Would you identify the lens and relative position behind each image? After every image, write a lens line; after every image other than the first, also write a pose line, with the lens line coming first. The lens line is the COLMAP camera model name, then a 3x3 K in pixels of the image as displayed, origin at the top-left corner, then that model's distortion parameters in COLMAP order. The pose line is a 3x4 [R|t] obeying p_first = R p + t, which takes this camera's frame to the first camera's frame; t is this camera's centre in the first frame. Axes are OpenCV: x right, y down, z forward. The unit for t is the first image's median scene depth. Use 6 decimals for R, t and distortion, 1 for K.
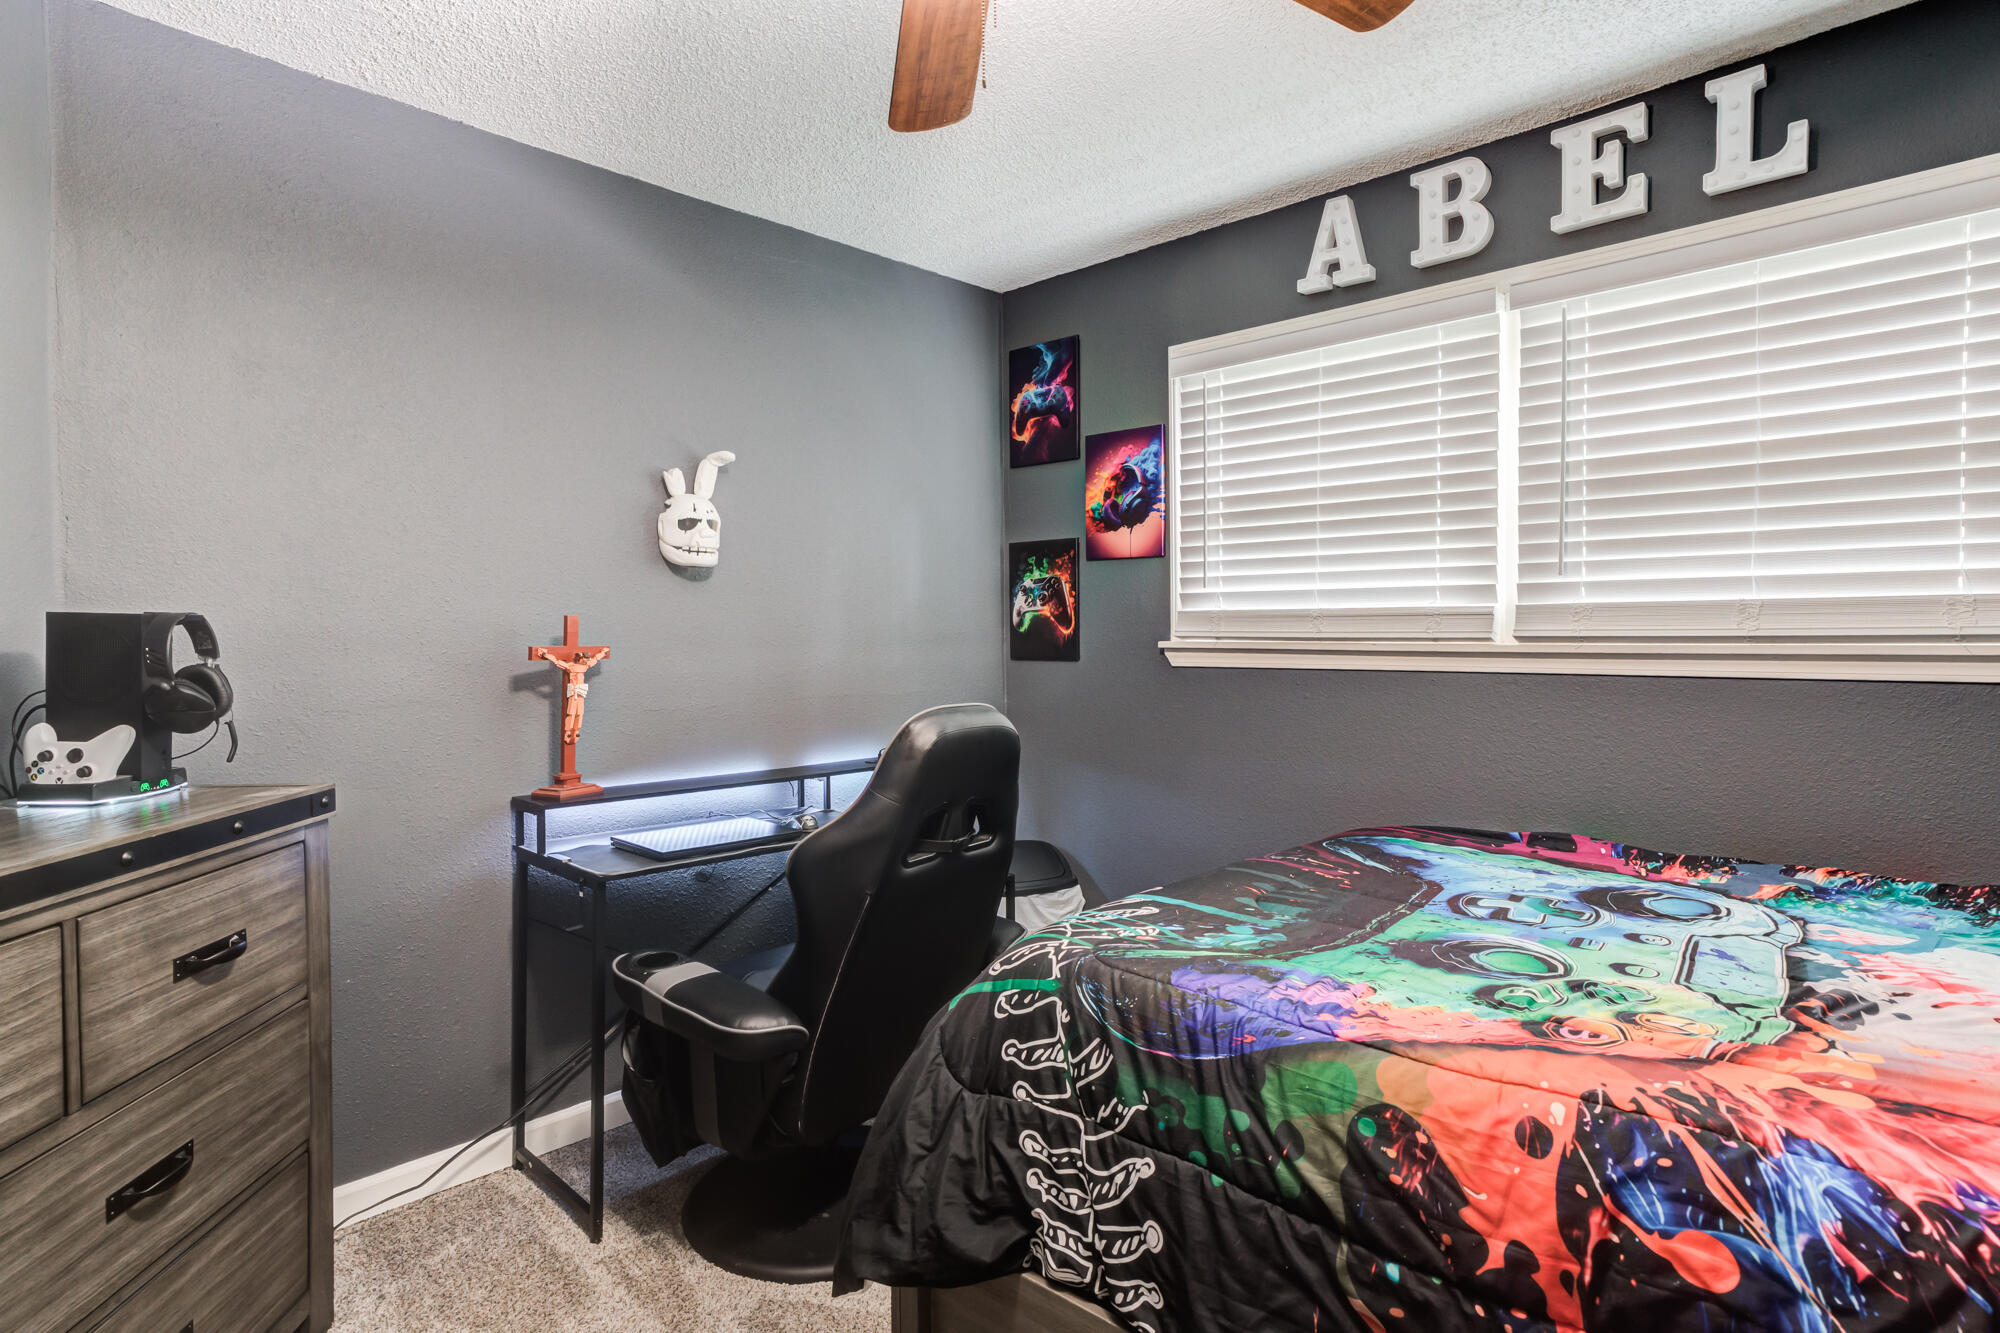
lens RADIAL K [[1044.7, 0, 1012.3], [0, 1044.7, 661.7], [0, 0, 1]] dist [0.004659, 0.009333]
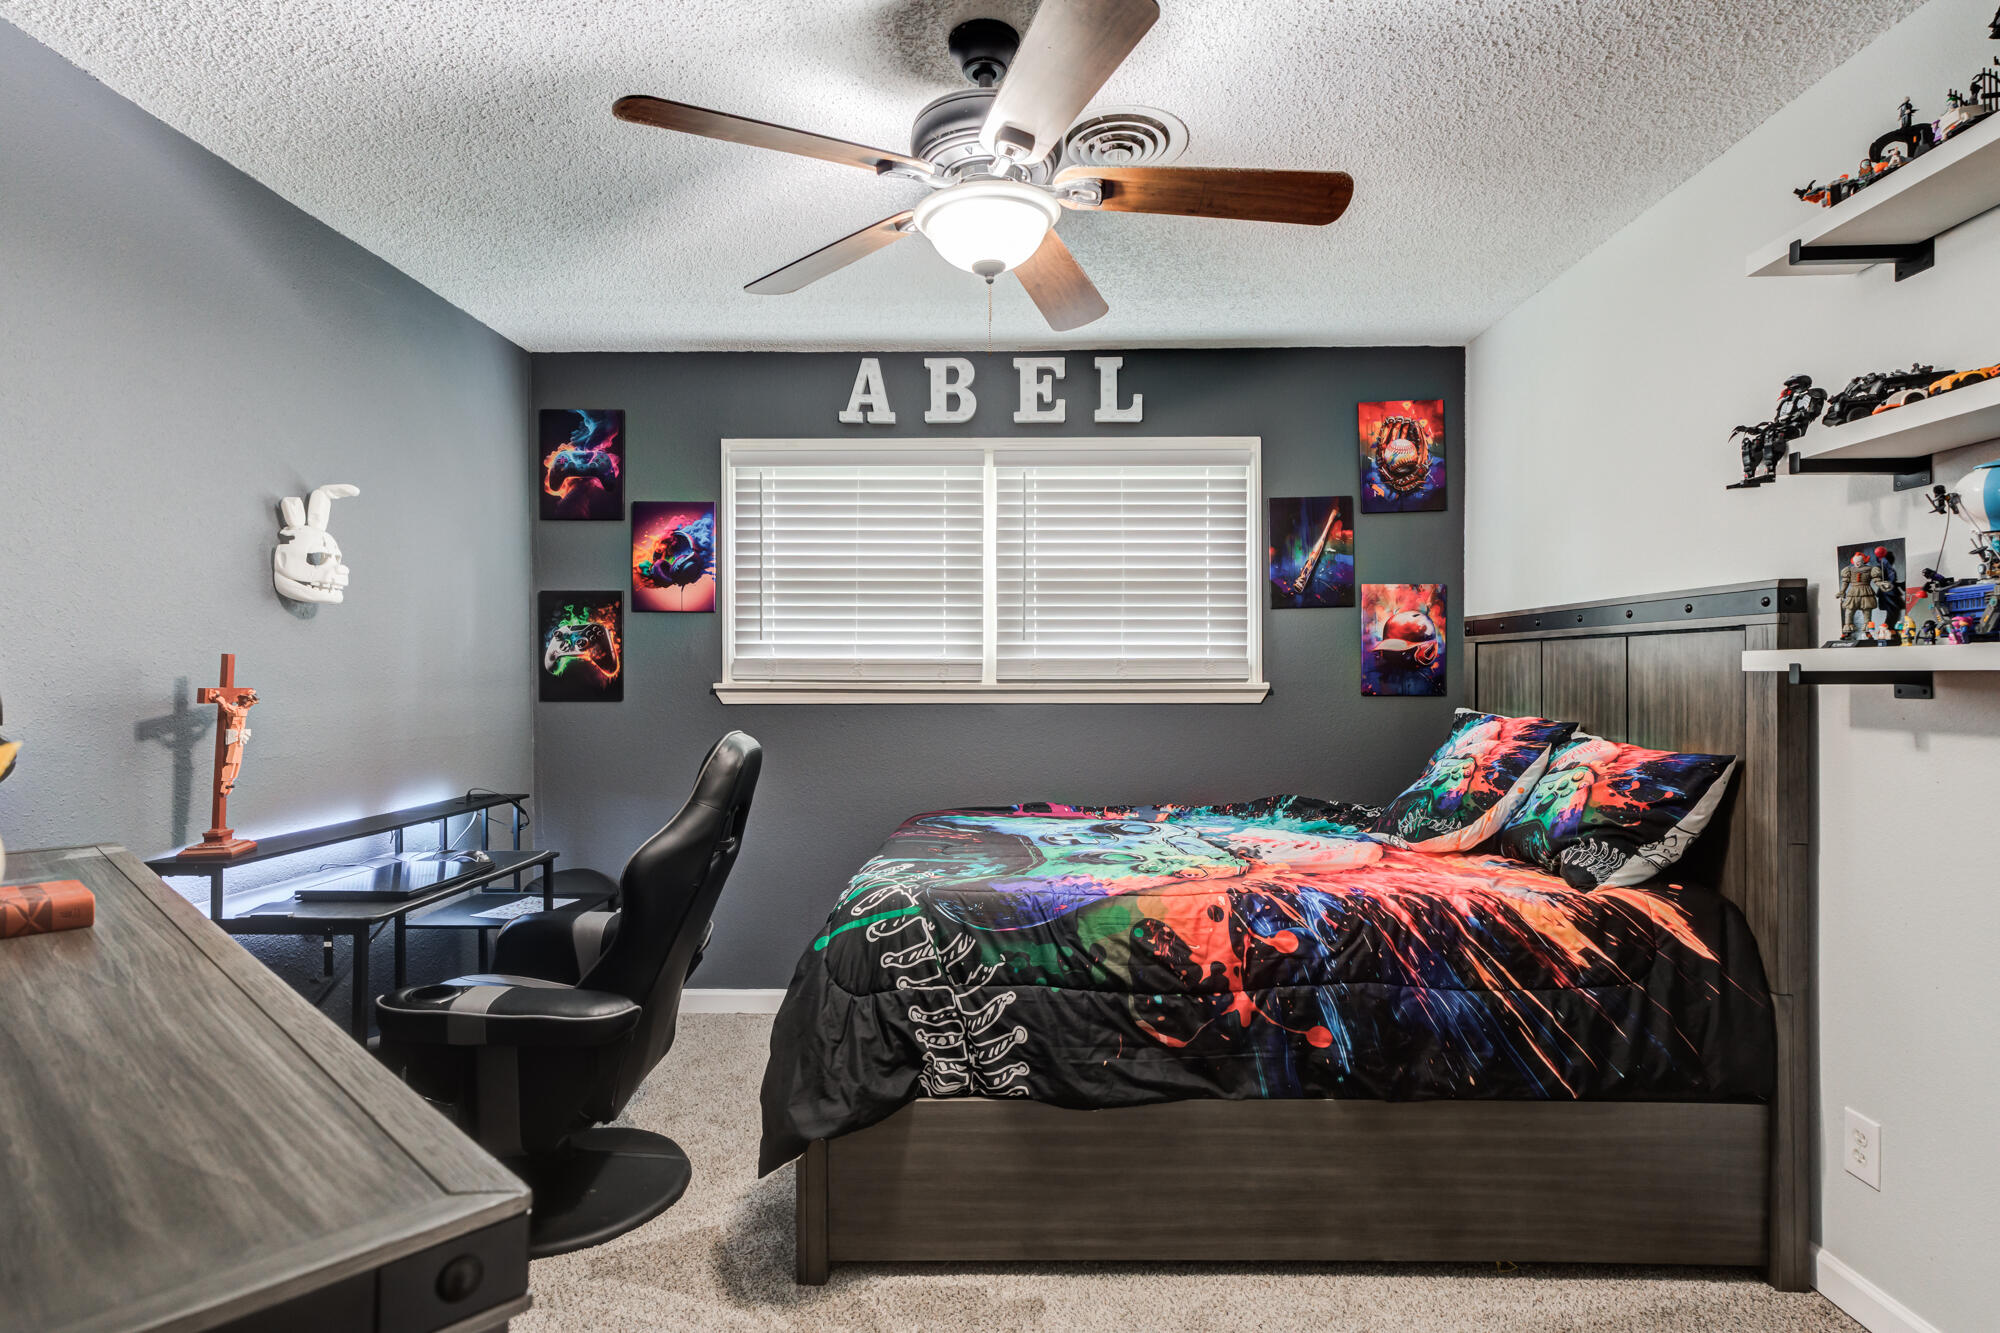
lens RADIAL K [[1015.2, 0, 1000.4], [0, 1015.2, 694.6], [0, 0, 1]] dist [0.000366, 0.011432]
pose [[0.739722, -0.007879, 0.672866, -0.535410], [0.015667, 0.999862, -0.005516, 0.006724], [-0.672730, 0.014623, 0.739744, -0.104313]]
